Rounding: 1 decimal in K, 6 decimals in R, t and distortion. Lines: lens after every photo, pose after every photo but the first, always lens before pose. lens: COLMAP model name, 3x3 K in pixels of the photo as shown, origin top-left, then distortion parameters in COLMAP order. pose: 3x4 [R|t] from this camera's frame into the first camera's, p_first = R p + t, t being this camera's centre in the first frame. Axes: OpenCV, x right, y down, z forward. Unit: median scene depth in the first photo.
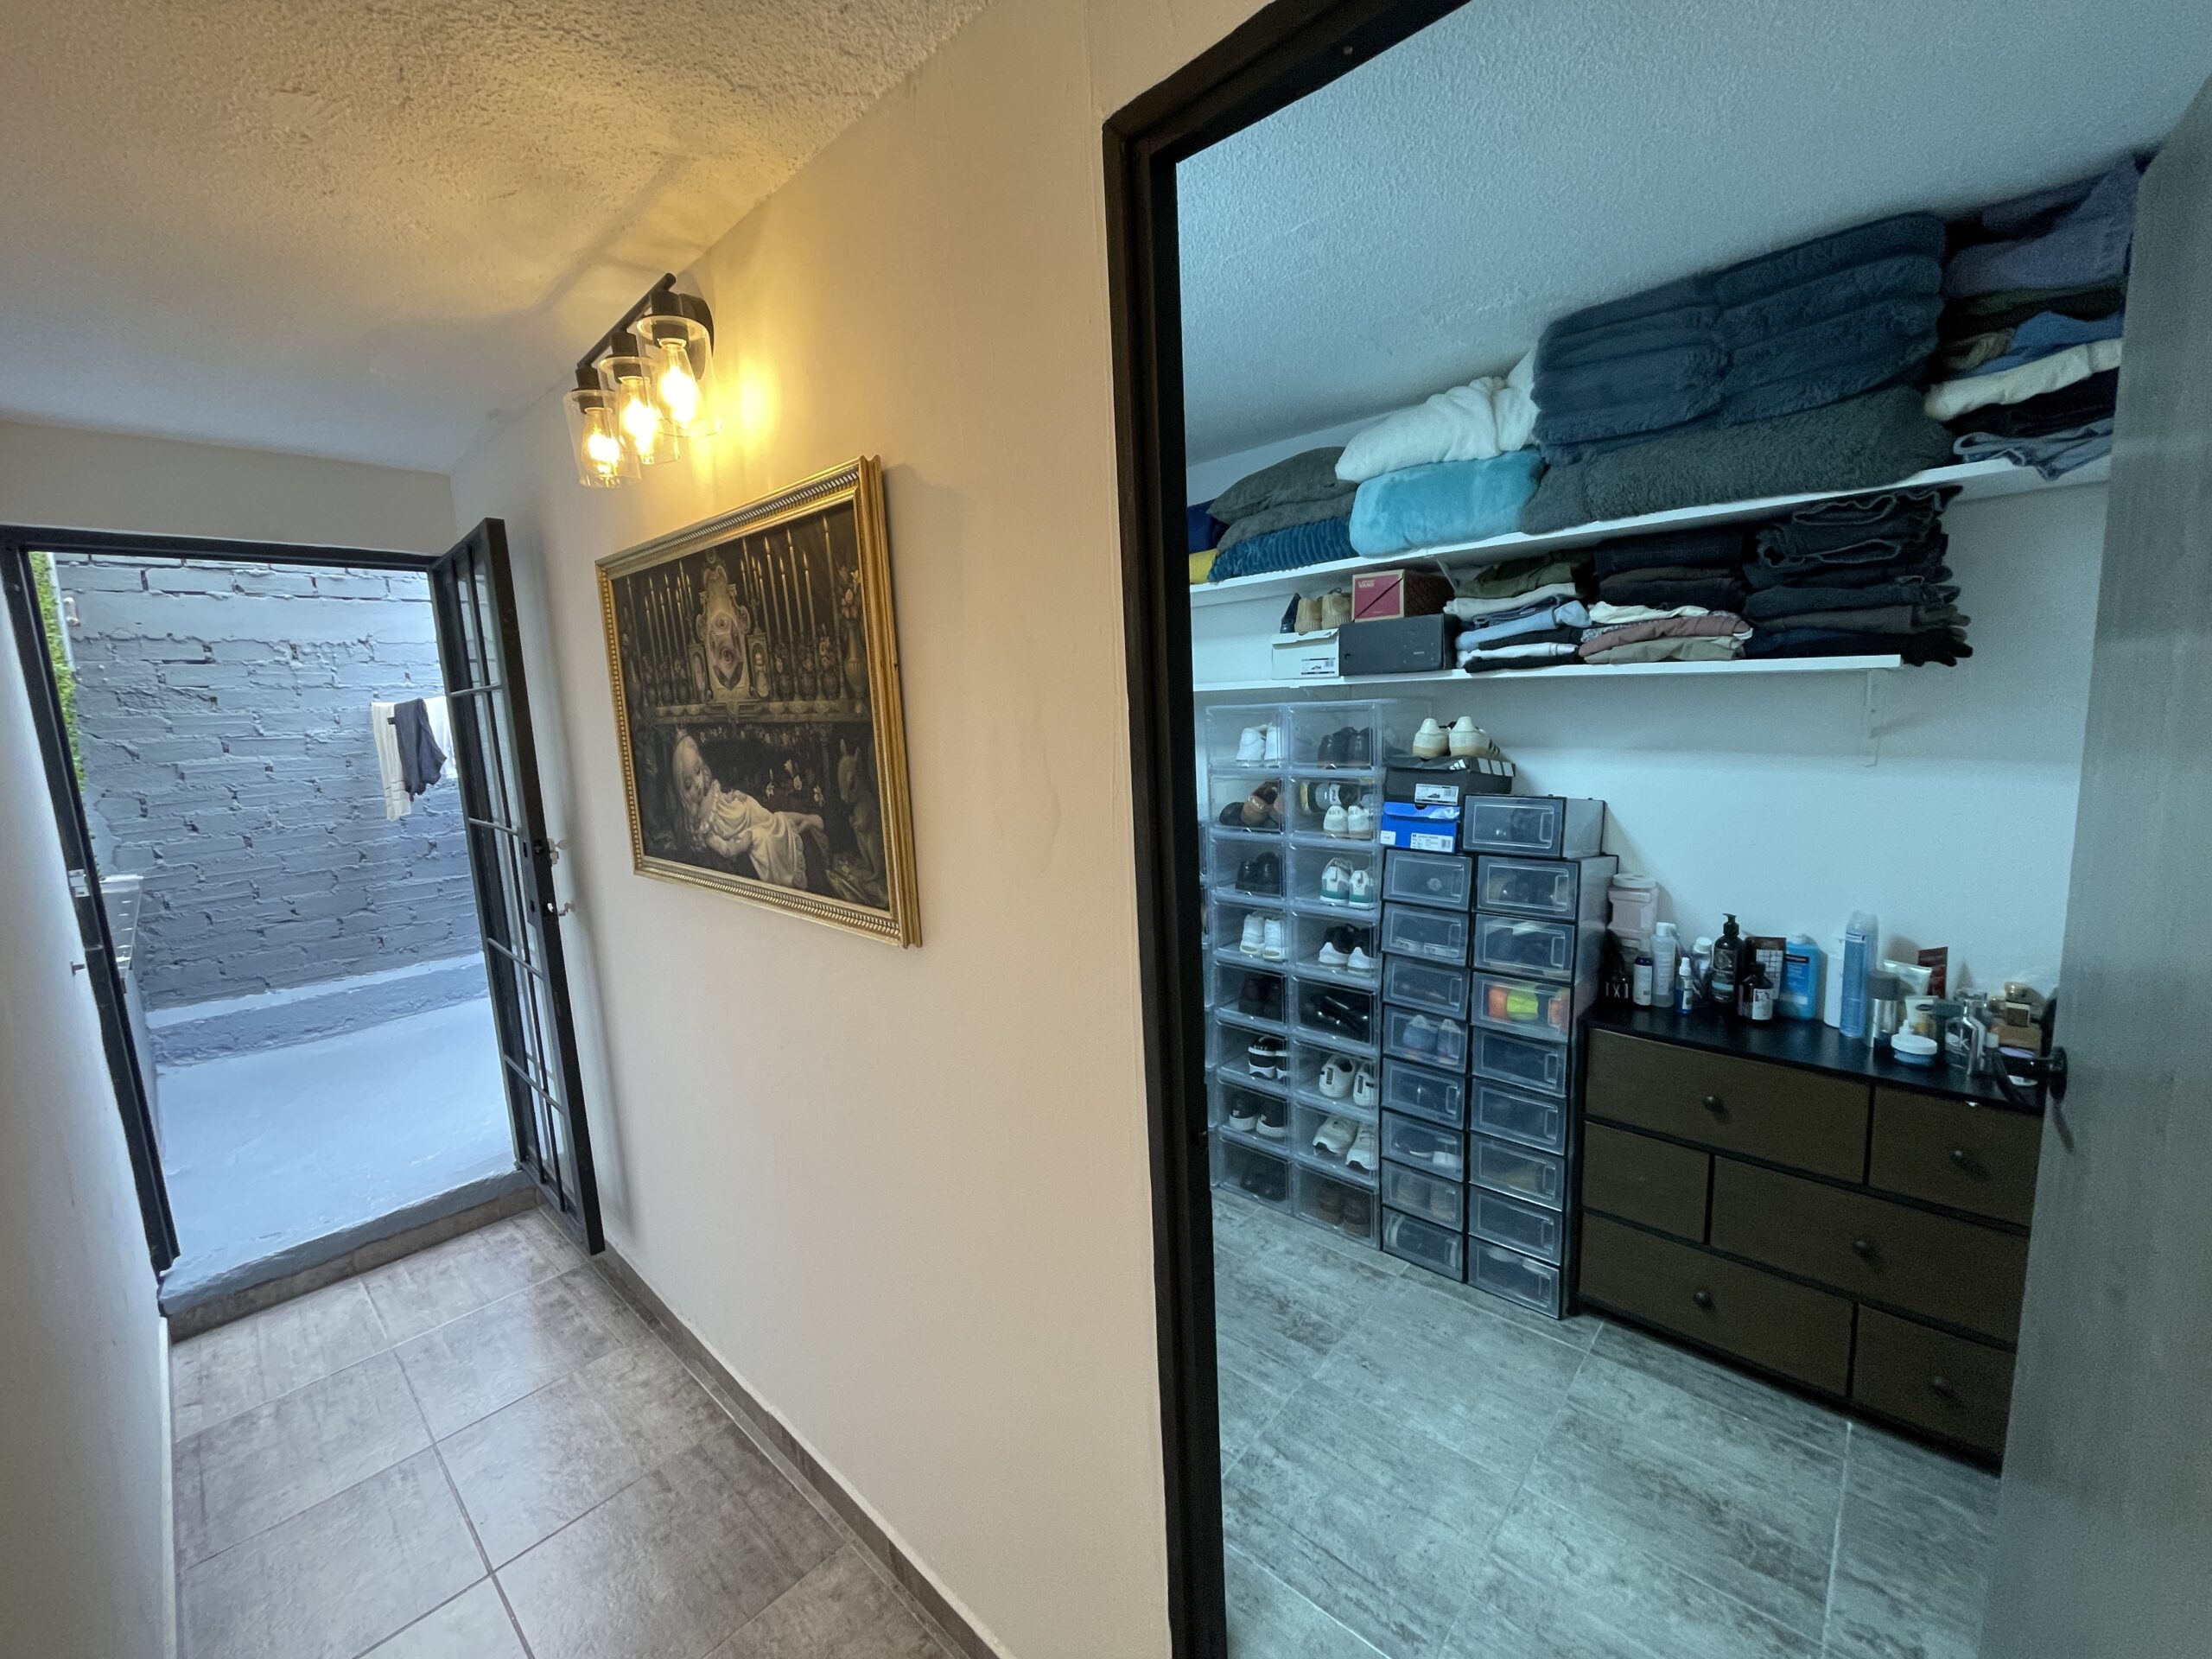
lens RADIAL K [[892.3, 0, 1103.8], [0, 892.3, 820.7], [0, 0, 1]] dist [-0.025440, 0.010044]
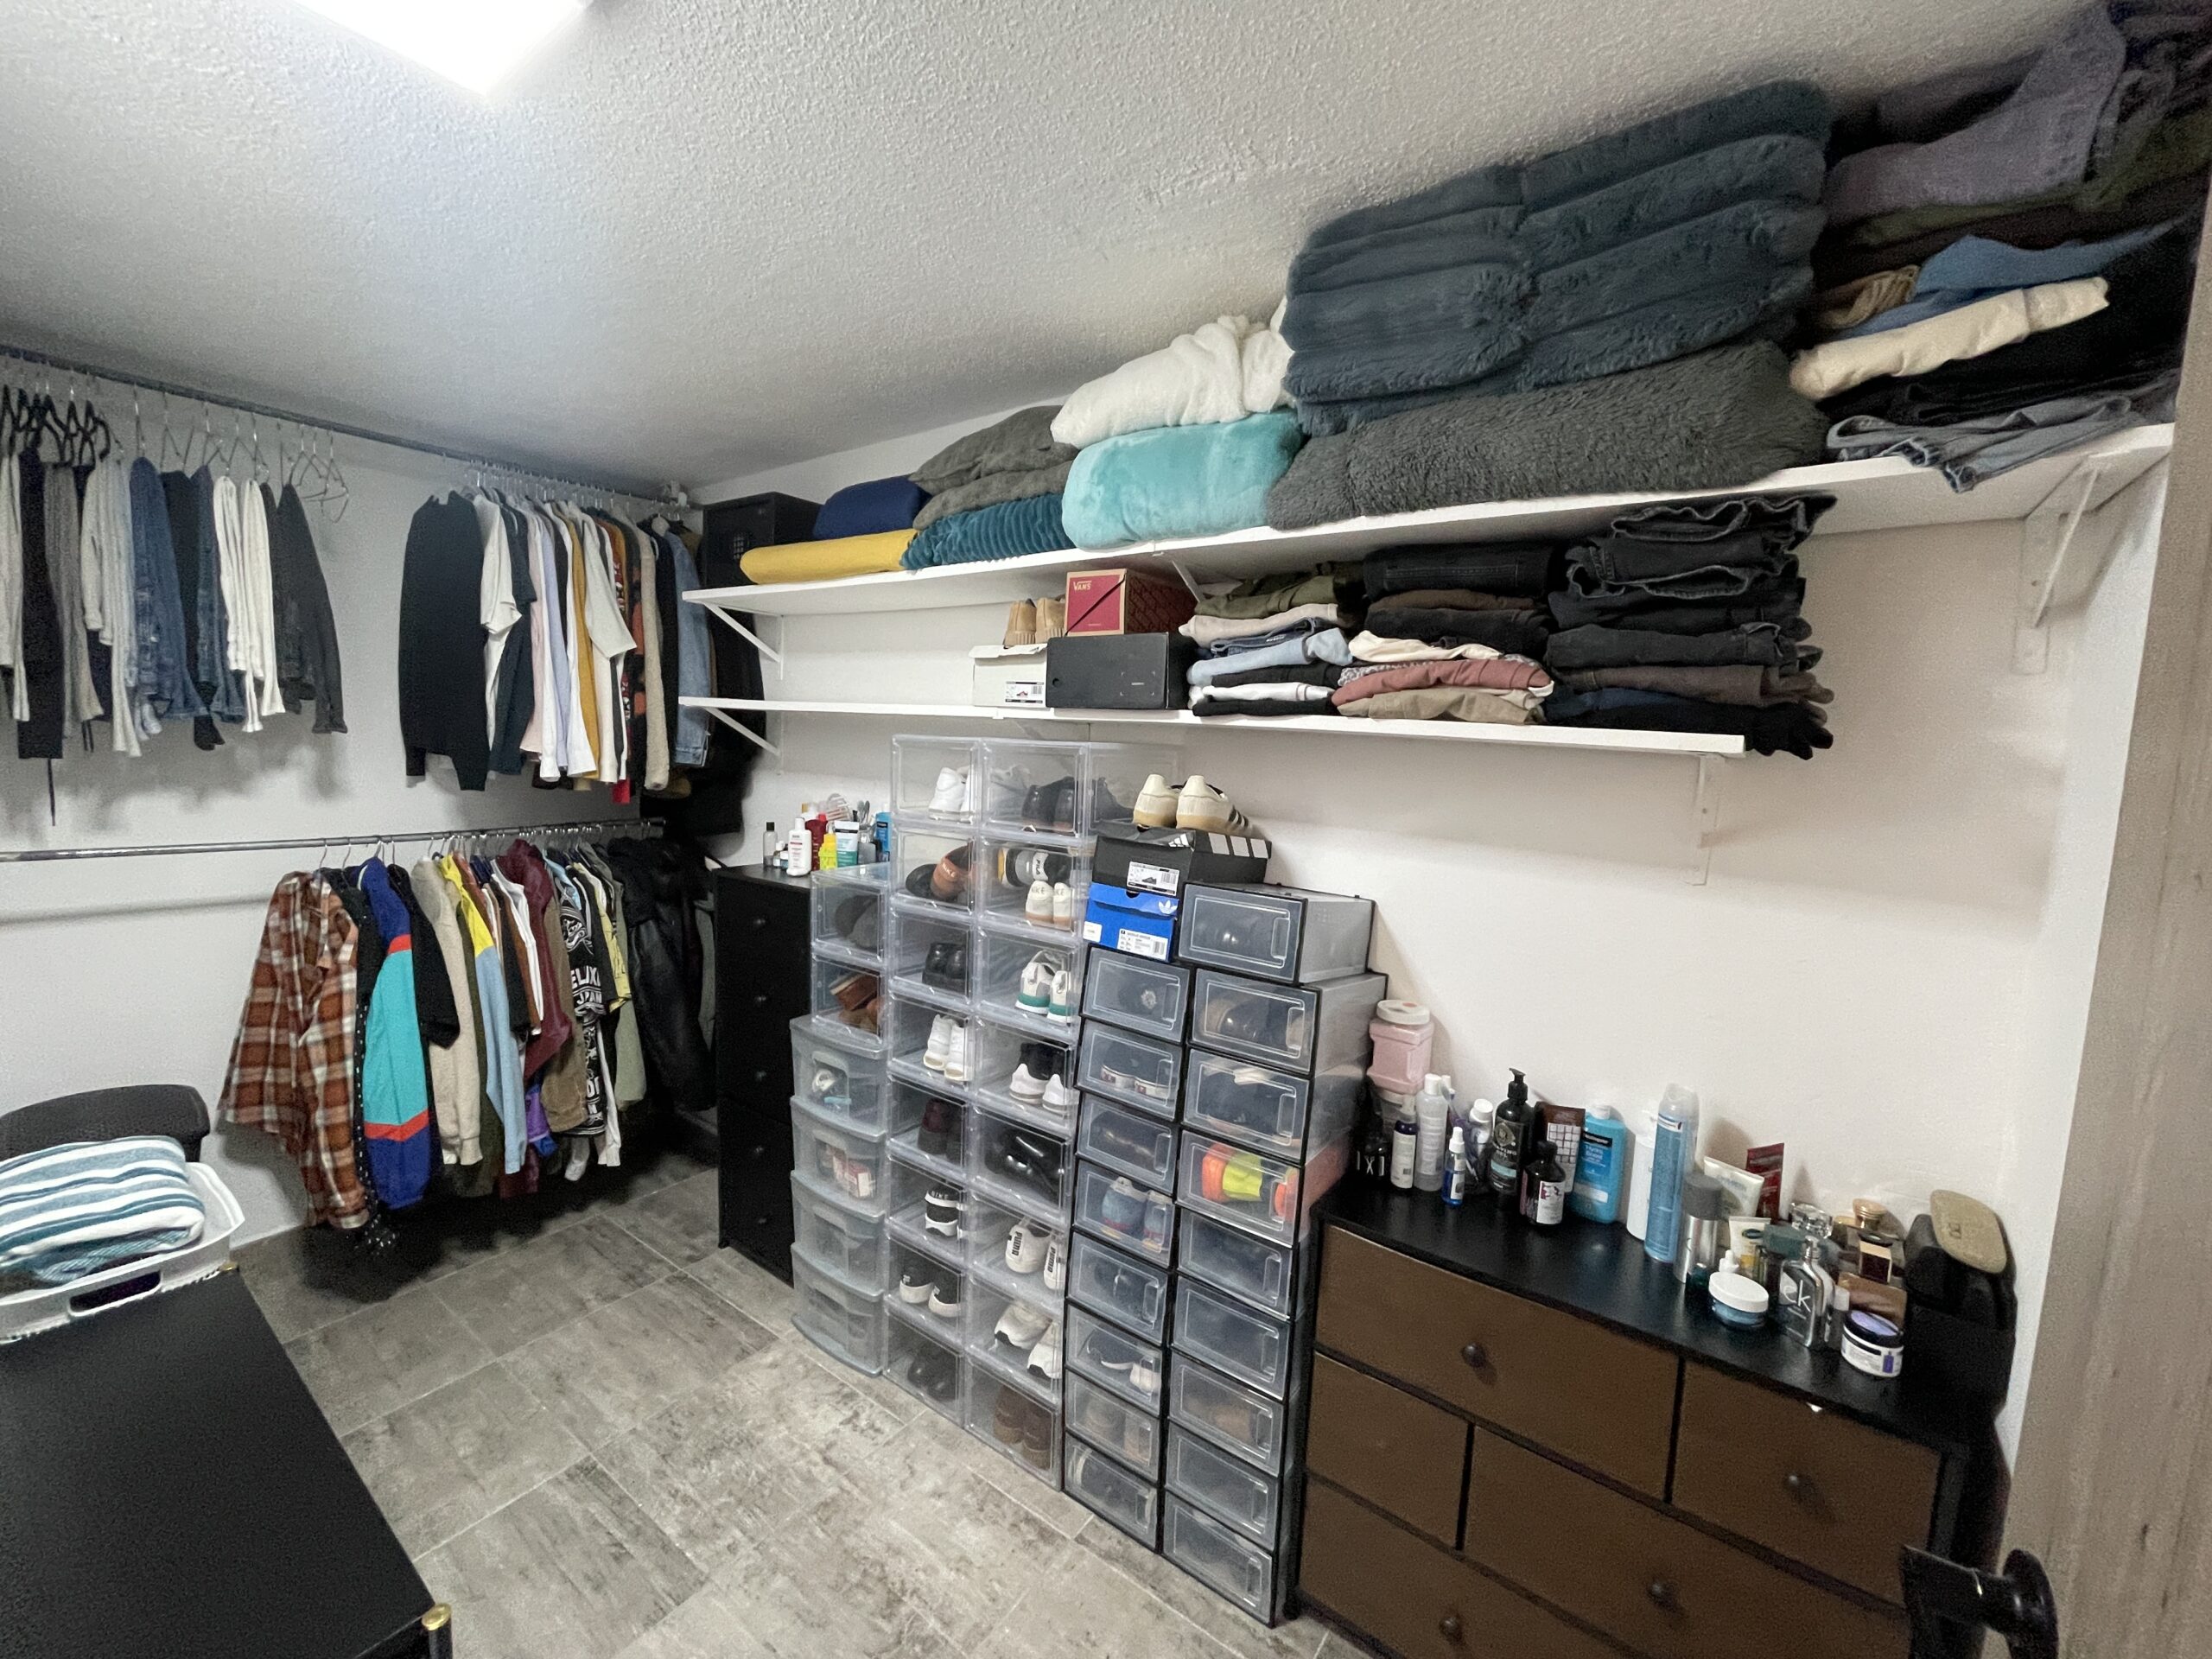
lens RADIAL K [[894.1, 0, 1109.3], [0, 894.1, 819.3], [0, 0, 1]] dist [-0.036120, 0.016380]
pose [[0.989437, 0.067963, 0.128044, 0.261837], [-0.063644, 0.997267, -0.037527, -0.052862], [-0.130244, 0.028981, 0.991058, 0.304498]]
